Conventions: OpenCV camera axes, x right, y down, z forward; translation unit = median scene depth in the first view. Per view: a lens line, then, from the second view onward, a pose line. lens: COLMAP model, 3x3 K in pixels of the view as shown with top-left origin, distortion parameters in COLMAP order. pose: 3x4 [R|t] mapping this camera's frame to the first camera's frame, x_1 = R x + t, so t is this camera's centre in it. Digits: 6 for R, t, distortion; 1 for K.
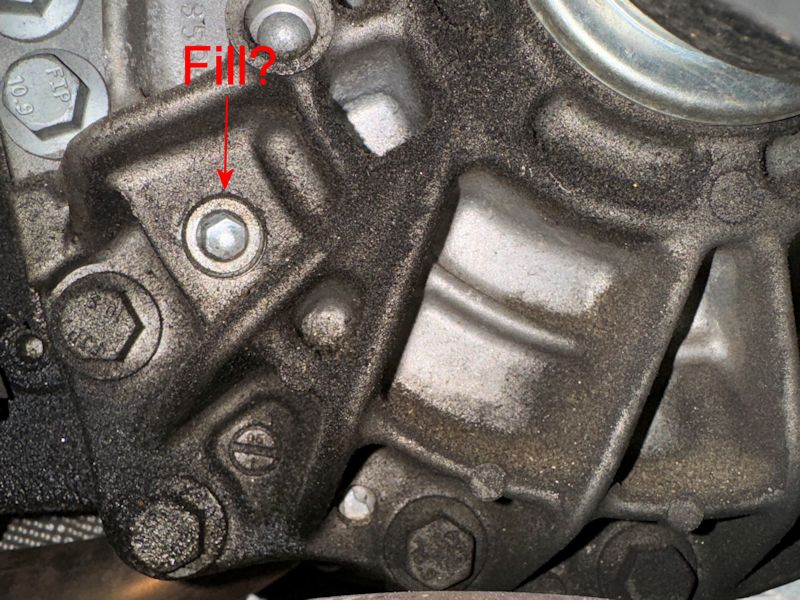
lens RADIAL K [[671.2, 0, 400.0], [0, 671.2, 300.0], [0, 0, 1]] dist [-0.001916, 0.001087]
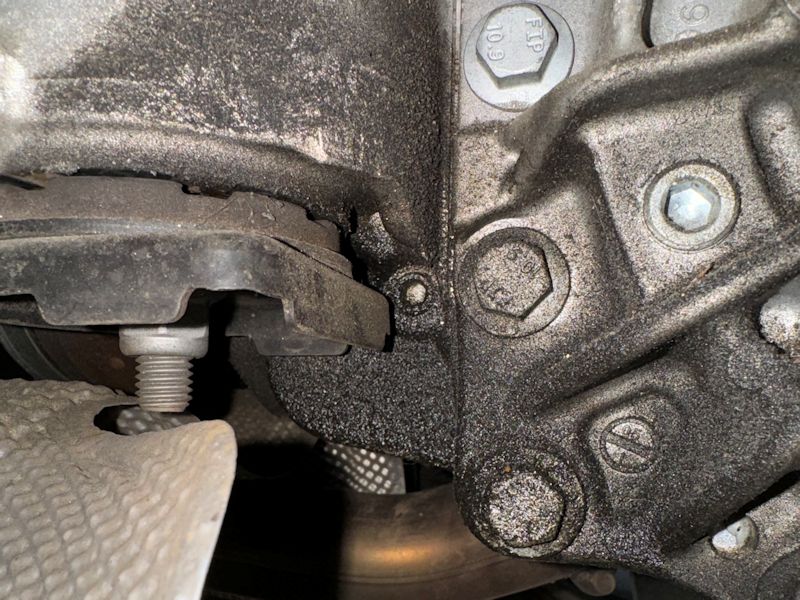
lens RADIAL K [[621.9, 0, 400.0], [0, 621.9, 300.0], [0, 0, 1]] dist [-0.003818, 0.004317]
pose [[0.950812, 0.193695, -0.241743, -0.378988], [-0.207343, 0.977742, -0.032102, 0.131350], [0.230144, 0.080646, 0.969809, 0.080924]]
